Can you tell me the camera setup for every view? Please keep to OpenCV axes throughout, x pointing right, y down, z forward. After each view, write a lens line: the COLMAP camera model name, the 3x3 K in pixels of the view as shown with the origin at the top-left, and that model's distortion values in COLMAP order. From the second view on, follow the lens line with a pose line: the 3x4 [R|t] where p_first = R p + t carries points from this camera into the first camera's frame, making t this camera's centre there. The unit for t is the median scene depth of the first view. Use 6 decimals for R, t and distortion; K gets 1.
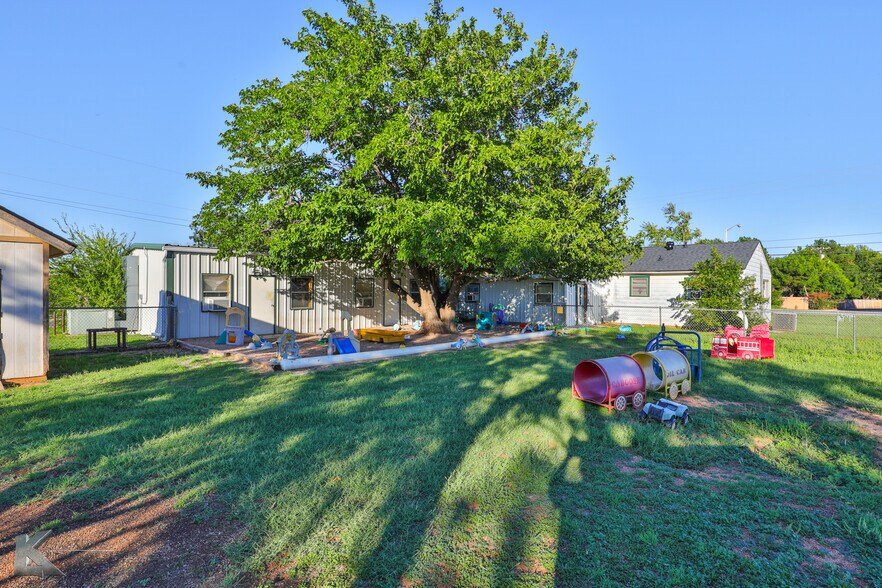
lens RADIAL K [[413.1, 0, 443.9], [0, 413.1, 297.4], [0, 0, 1]] dist [-0.018686, -0.000046]
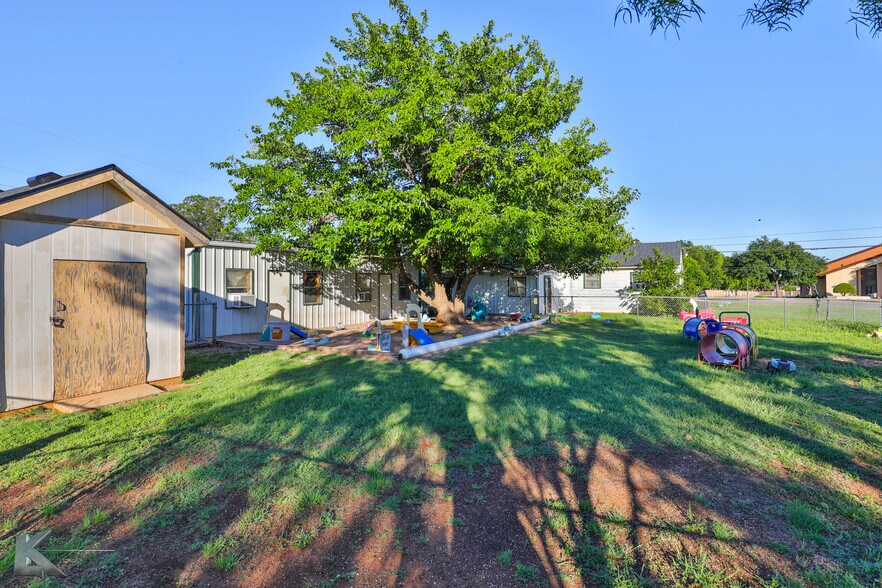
lens RADIAL K [[406.3, 0, 439.6], [0, 406.3, 286.5], [0, 0, 1]] dist [-0.019070, -0.000097]
pose [[0.974397, -0.010066, 0.224608, -0.277702], [0.013575, 0.999809, -0.014088, 0.002912], [-0.224423, 0.016777, 0.974347, -0.019709]]
